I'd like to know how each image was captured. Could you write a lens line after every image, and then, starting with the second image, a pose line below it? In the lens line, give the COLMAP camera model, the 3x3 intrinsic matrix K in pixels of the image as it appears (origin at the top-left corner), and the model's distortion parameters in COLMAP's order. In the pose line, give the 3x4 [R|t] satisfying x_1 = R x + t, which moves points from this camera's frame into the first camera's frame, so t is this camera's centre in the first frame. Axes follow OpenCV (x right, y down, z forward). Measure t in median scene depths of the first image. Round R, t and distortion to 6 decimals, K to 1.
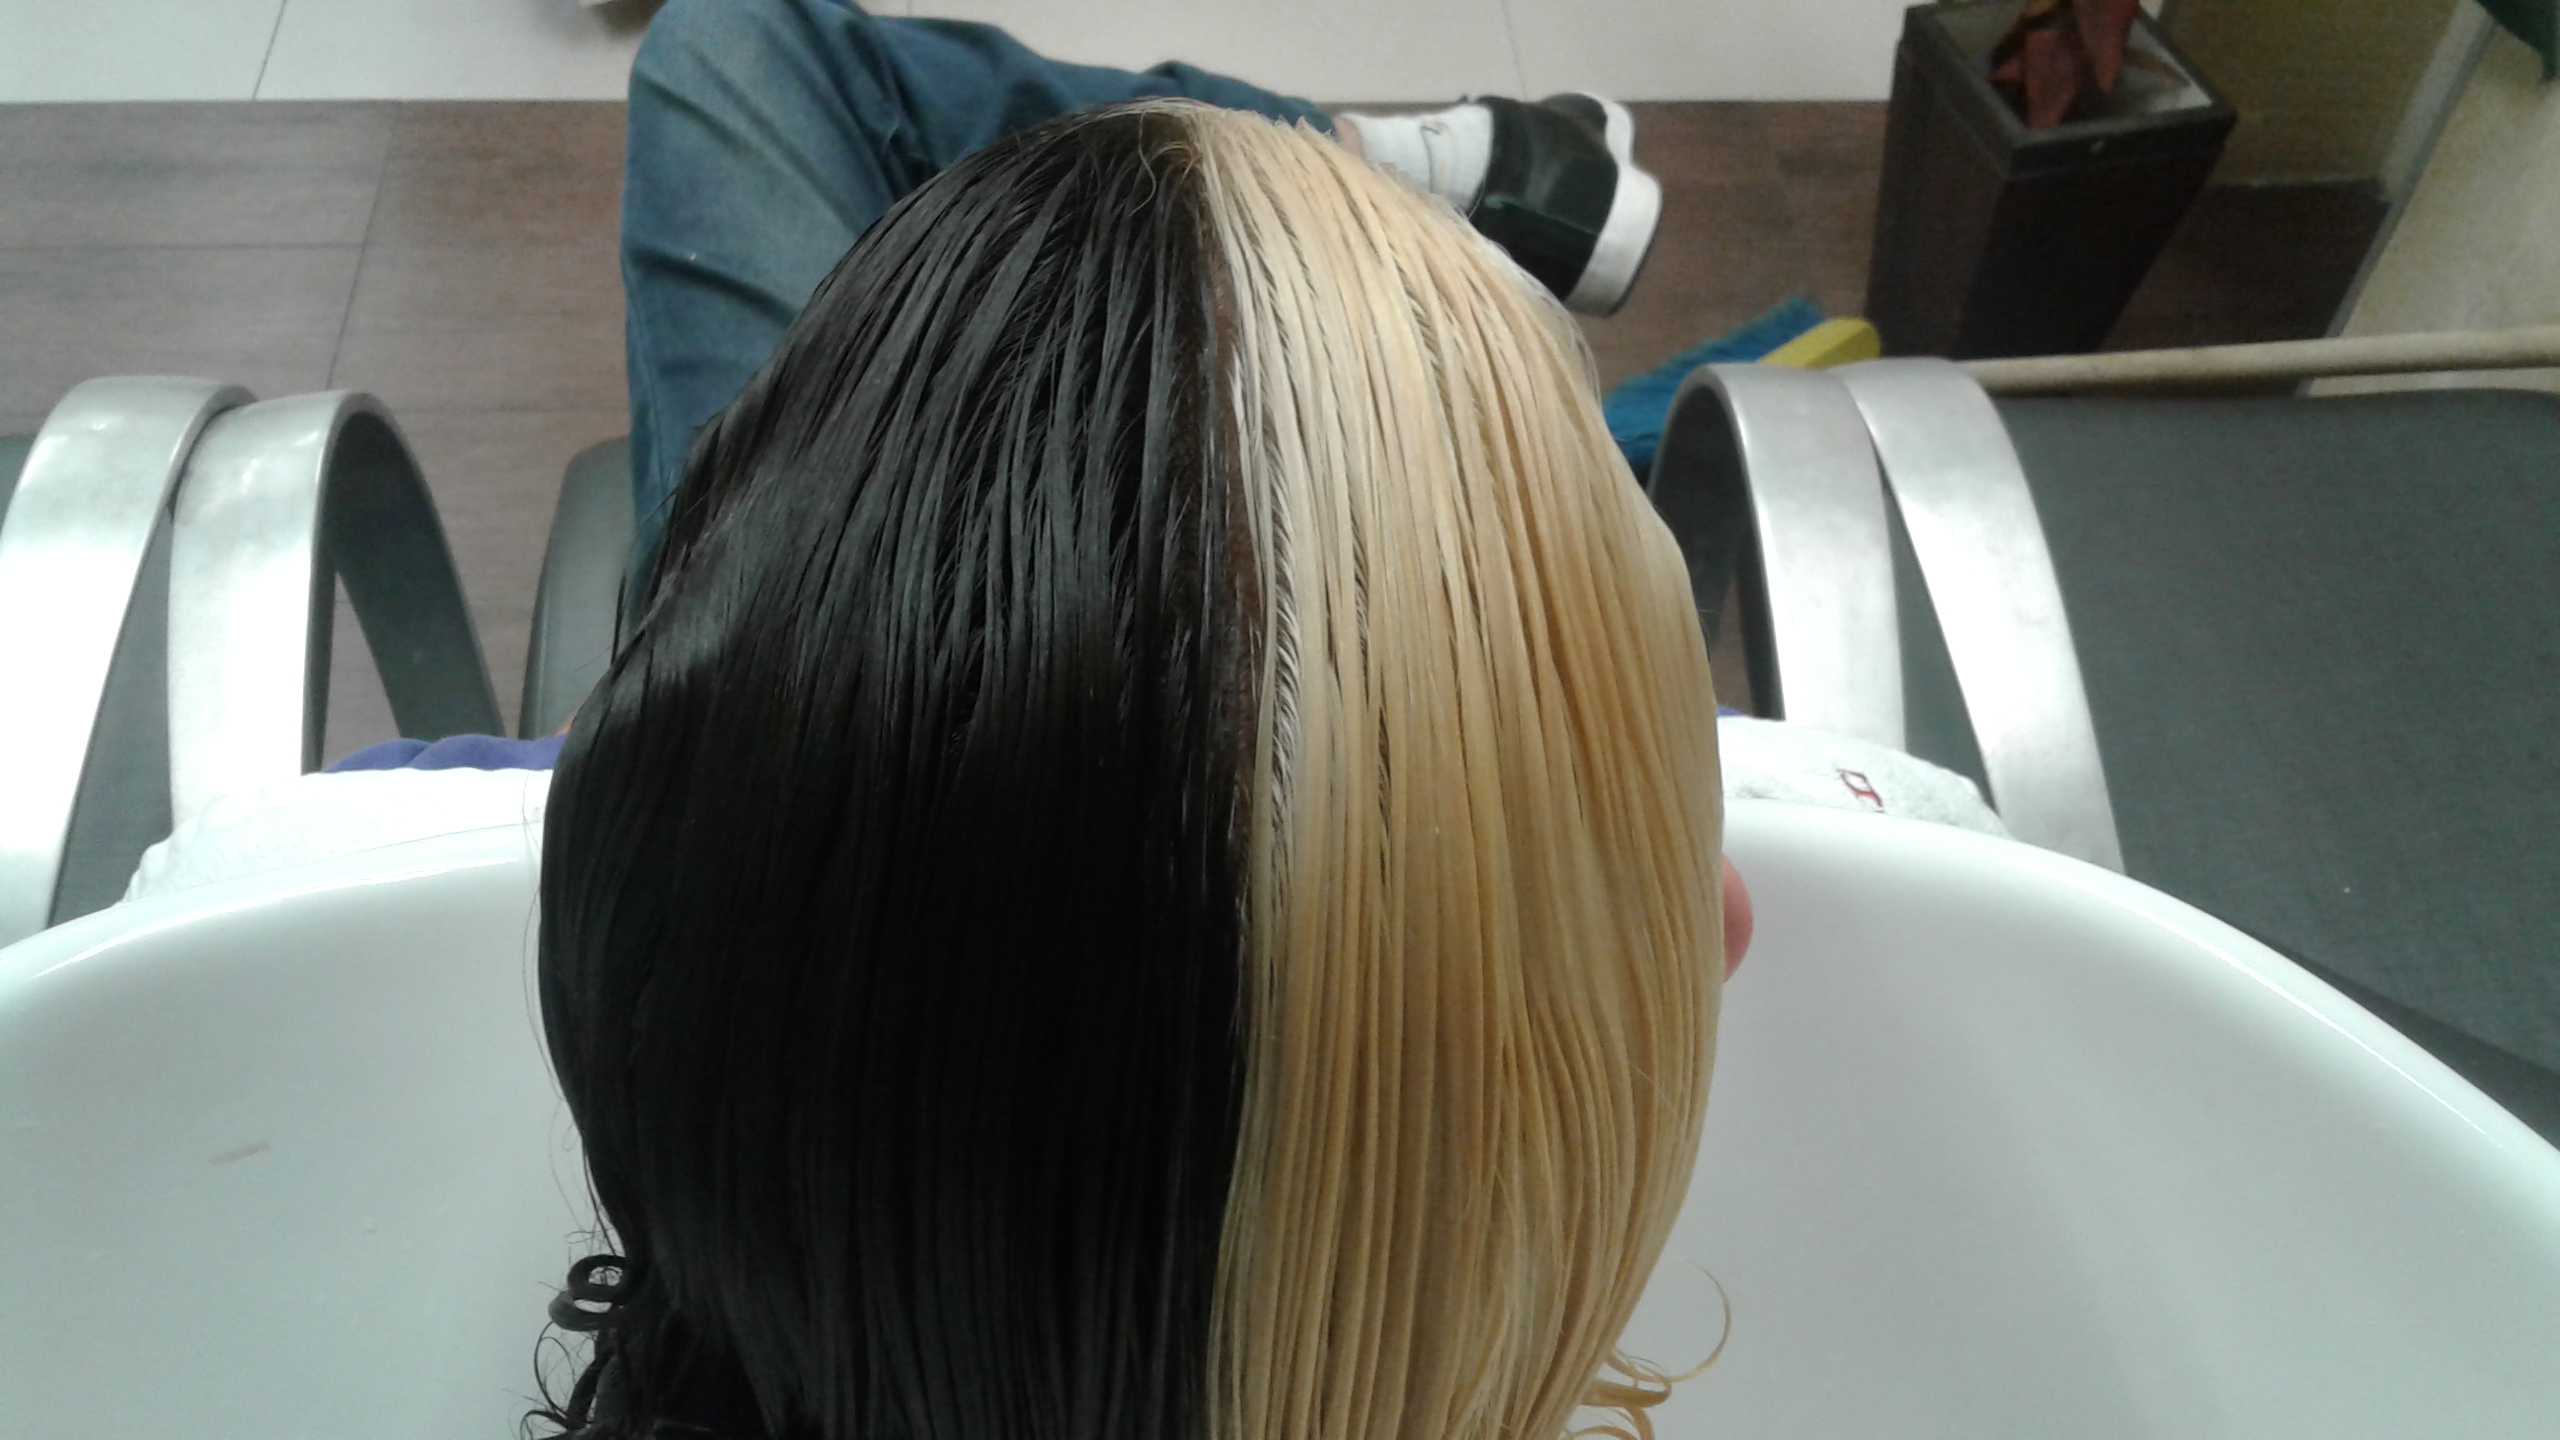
lens RADIAL K [[2731.4, 0, 1286.3], [0, 2731.4, 721.3], [0, 0, 1]] dist [0.010096, -0.038662]
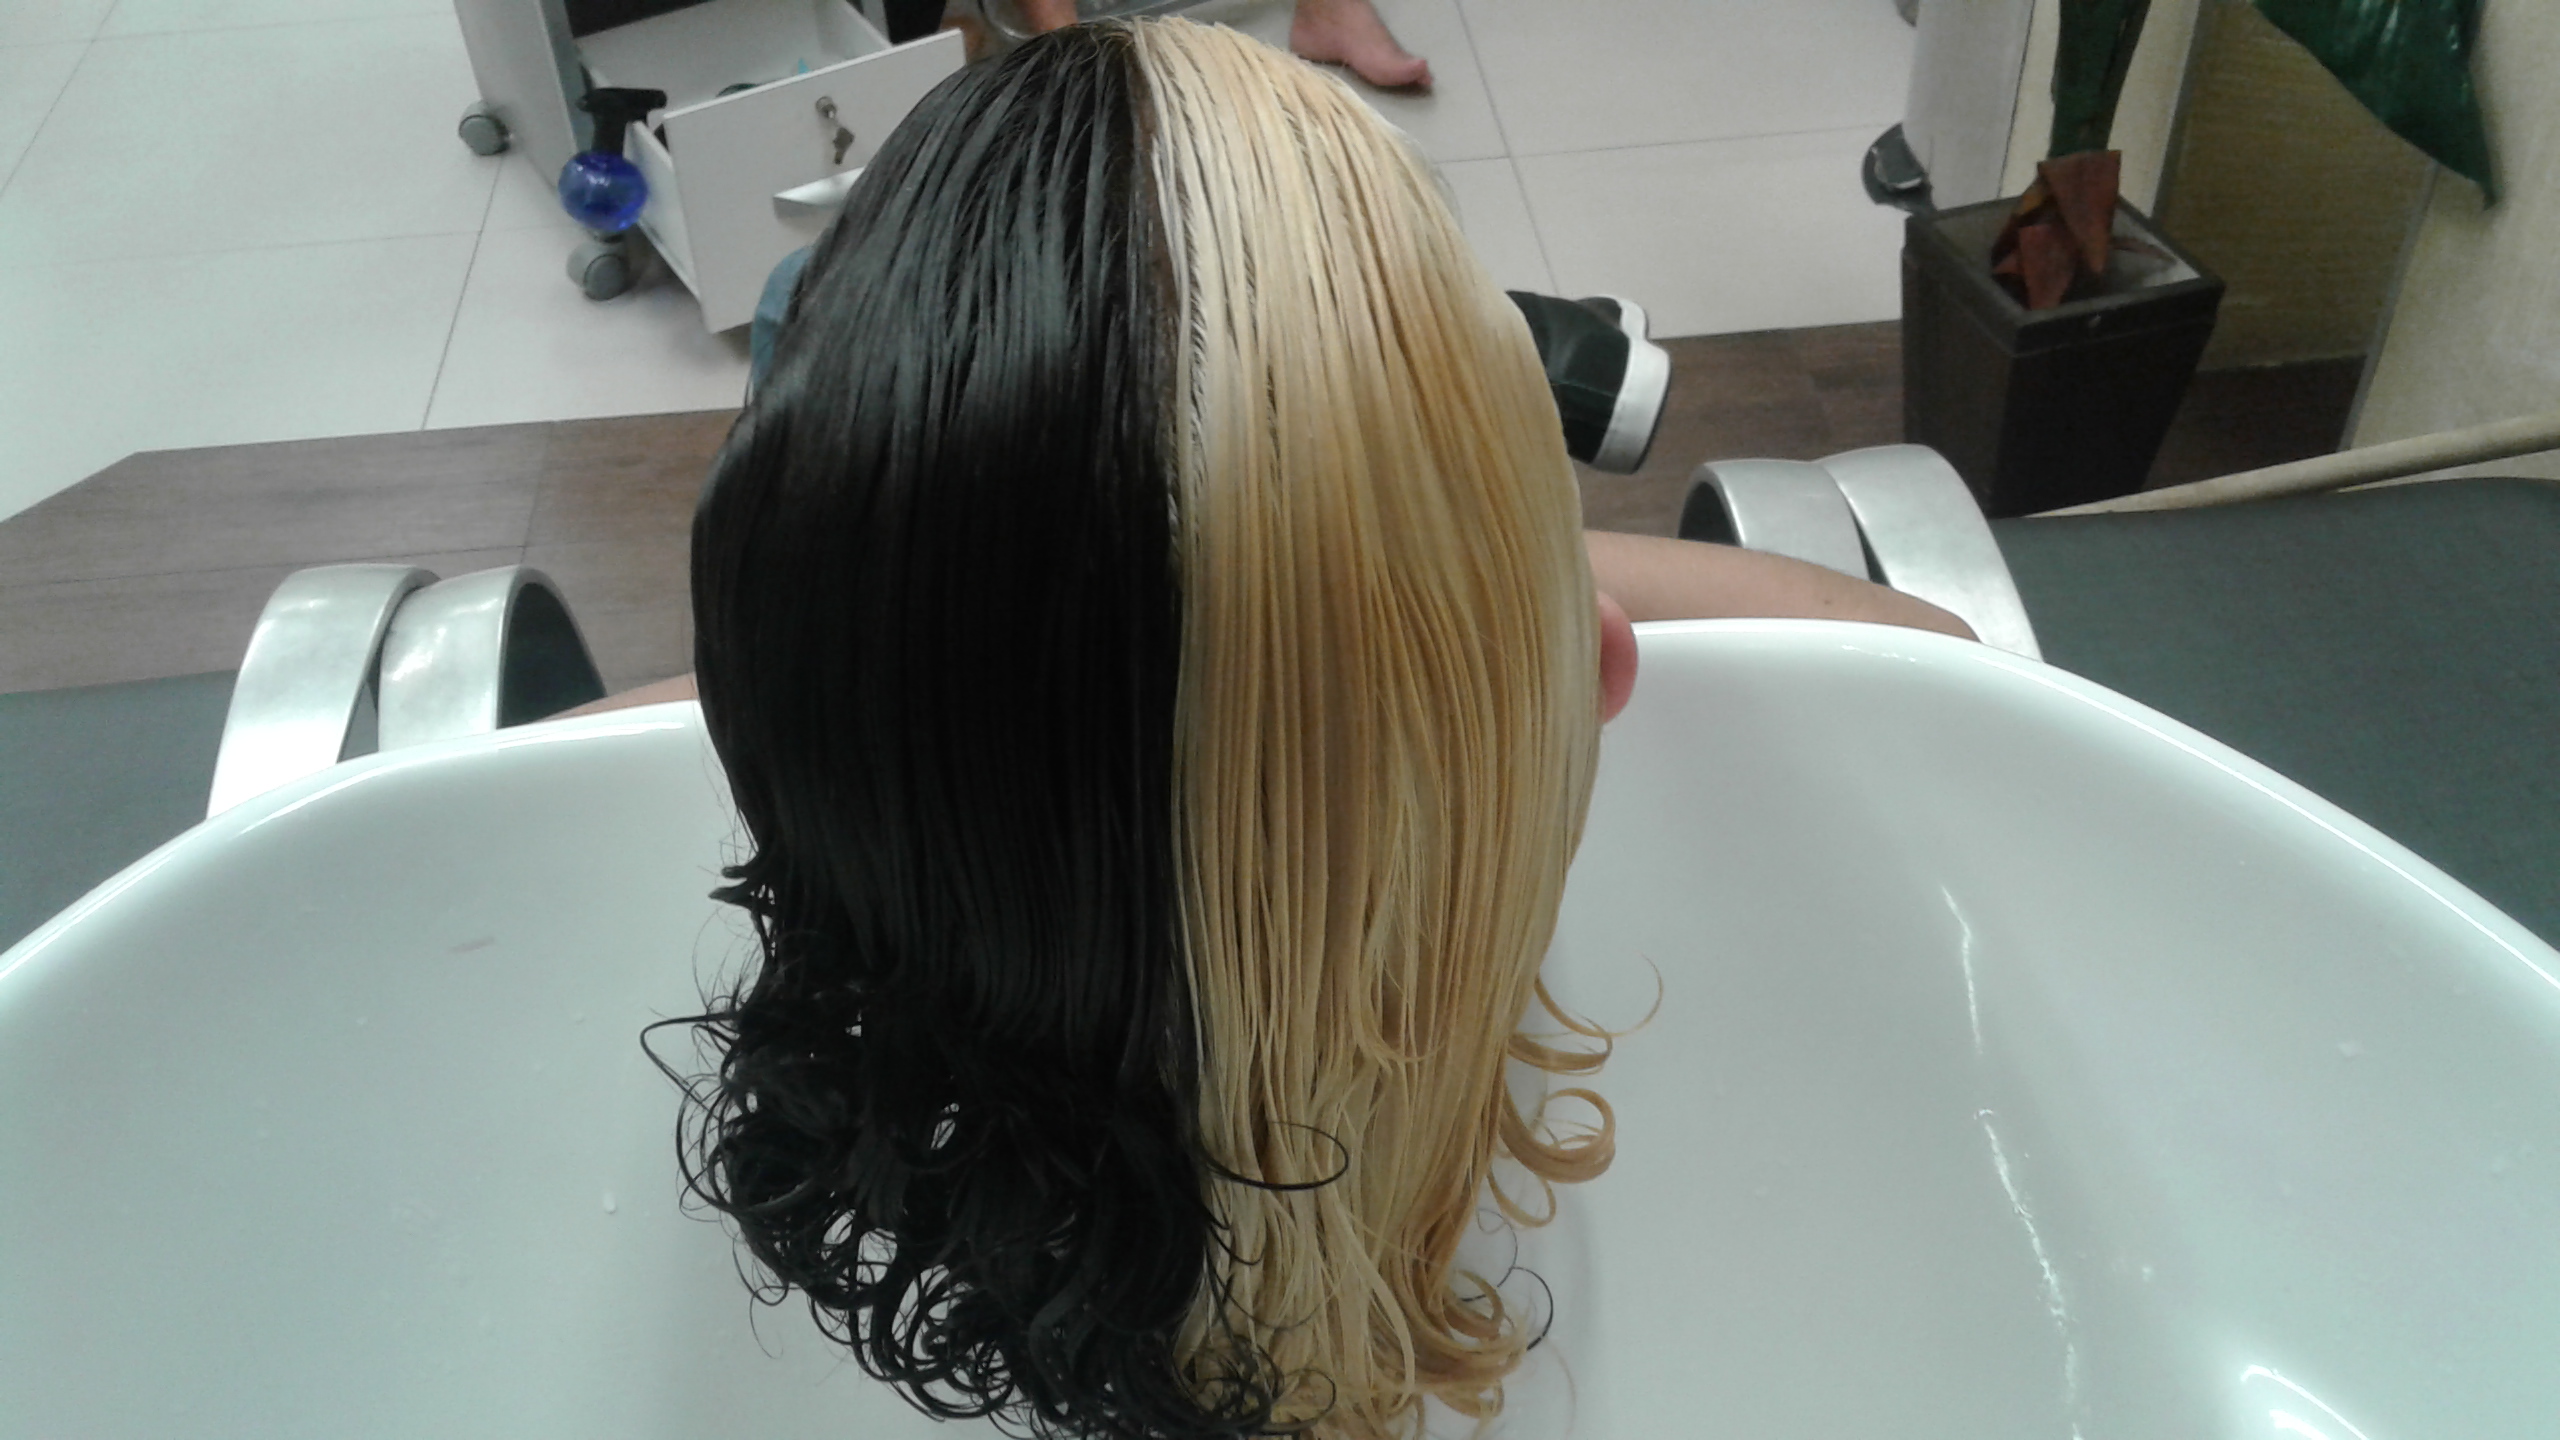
lens RADIAL K [[2731.4, 0, 1286.3], [0, 2731.4, 721.3], [0, 0, 1]] dist [0.010096, -0.038662]
pose [[0.996441, -0.068744, -0.048790, 0.094835], [0.061714, 0.989153, -0.133292, 0.347032], [0.057424, 0.129807, 0.989875, -0.348556]]
